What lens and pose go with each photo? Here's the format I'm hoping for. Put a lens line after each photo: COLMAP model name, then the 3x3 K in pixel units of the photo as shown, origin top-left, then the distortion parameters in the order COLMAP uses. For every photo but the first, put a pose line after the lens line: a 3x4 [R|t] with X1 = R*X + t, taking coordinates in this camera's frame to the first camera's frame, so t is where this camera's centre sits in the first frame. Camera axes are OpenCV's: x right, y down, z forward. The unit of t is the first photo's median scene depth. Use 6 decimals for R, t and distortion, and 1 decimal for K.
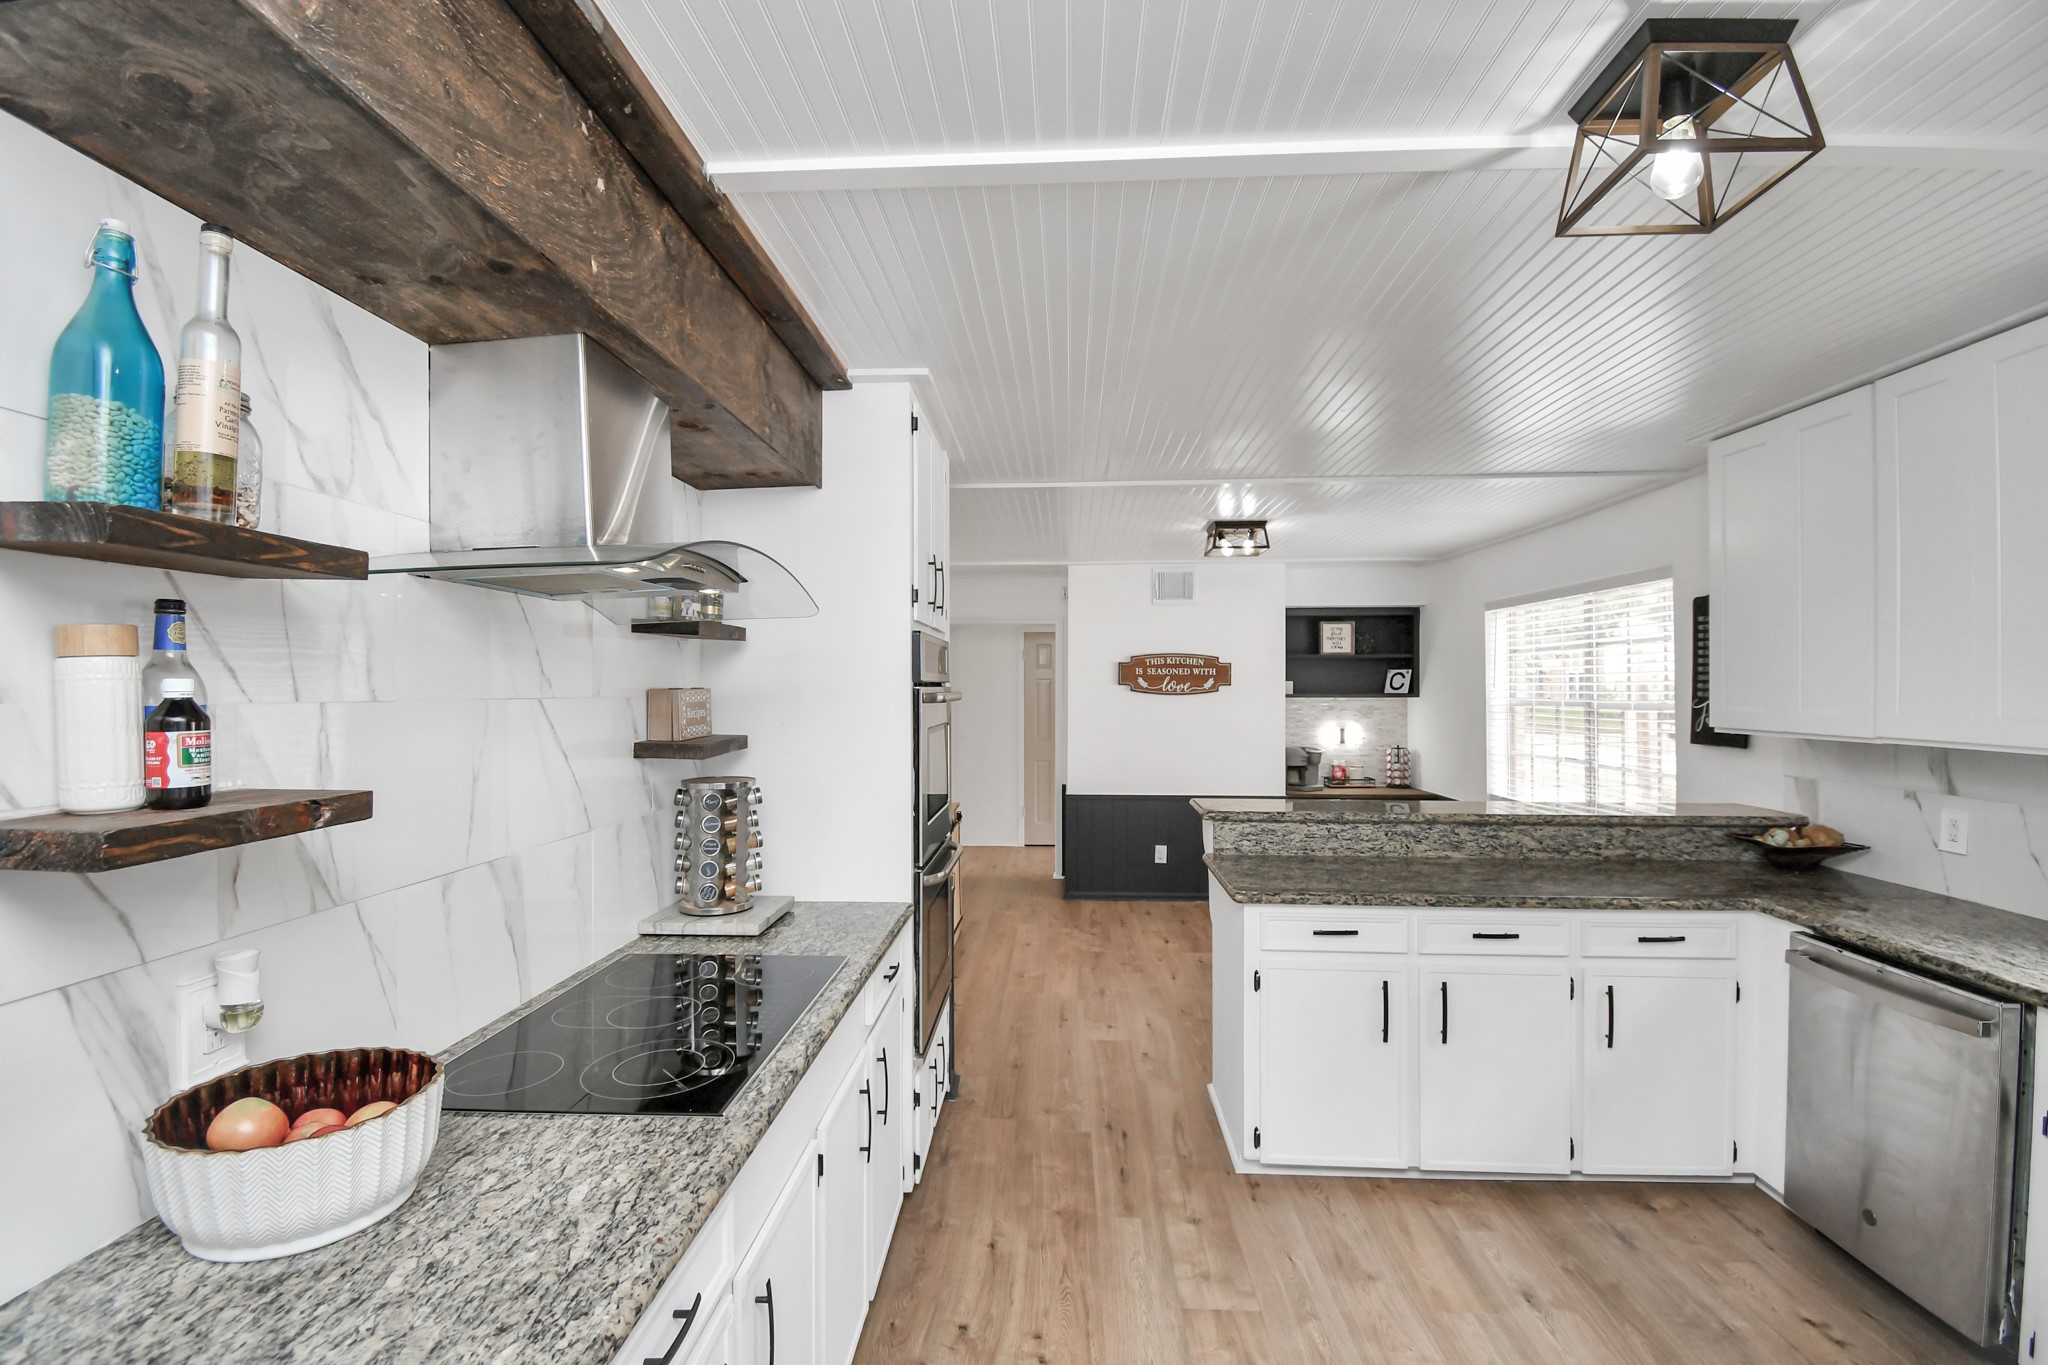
lens RADIAL K [[915.5, 0, 1026.0], [0, 915.5, 695.6], [0, 0, 1]] dist [-0.031881, -0.000800]
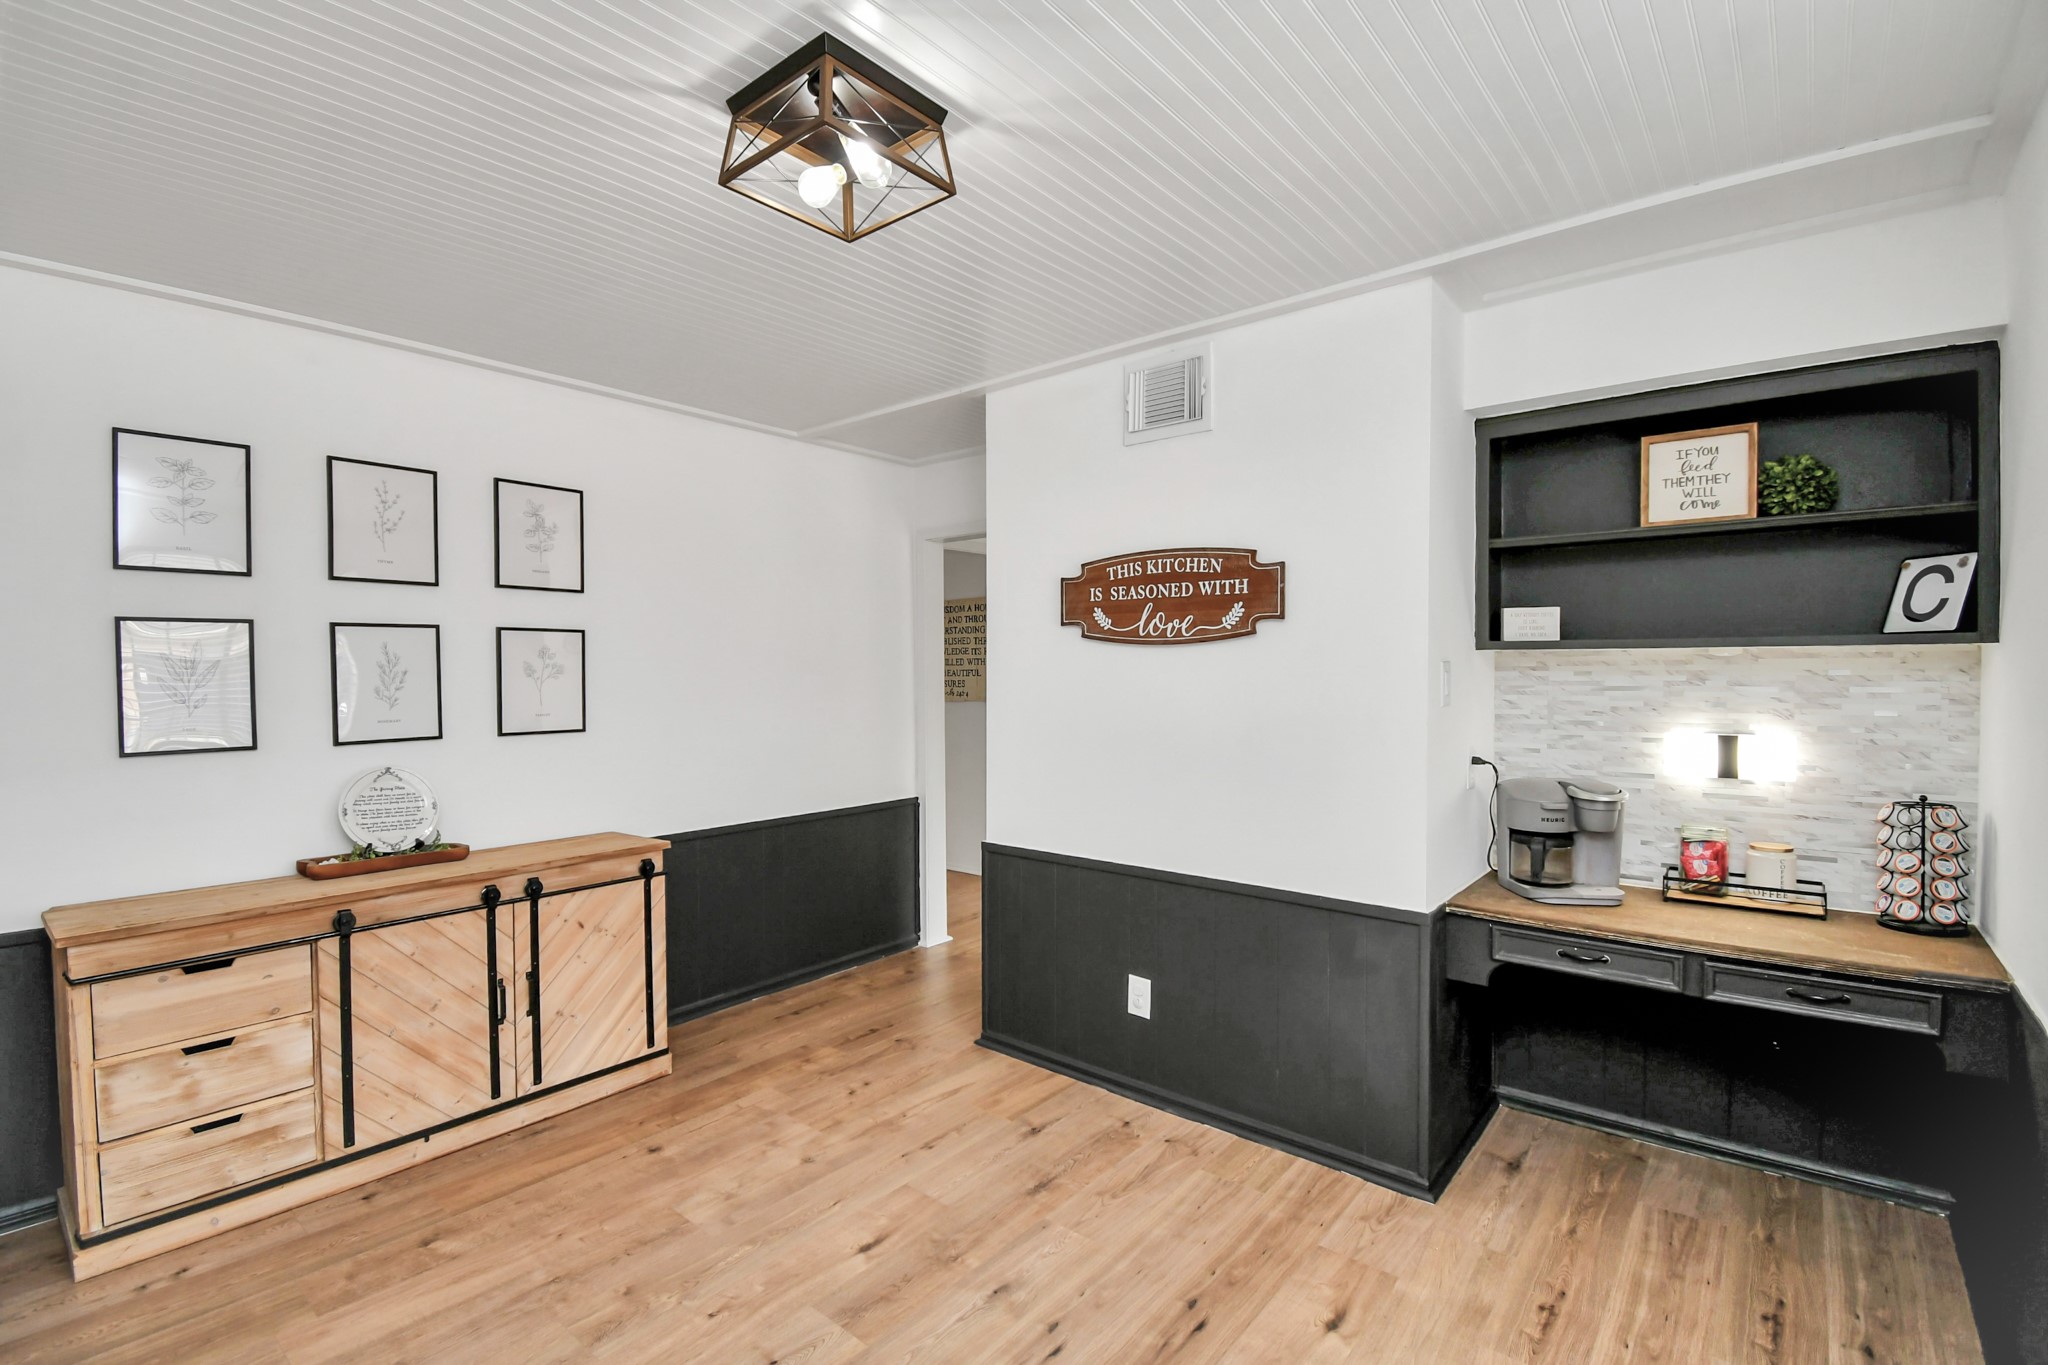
lens RADIAL K [[915.5, 0, 1020.9], [0, 915.5, 686.5], [0, 0, 1]] dist [-0.031881, -0.000800]
pose [[0.788484, 0.011988, -0.614938, 0.374101], [0.004232, 0.999681, 0.024915, 0.007983], [0.615041, -0.022248, 0.788181, 0.605048]]
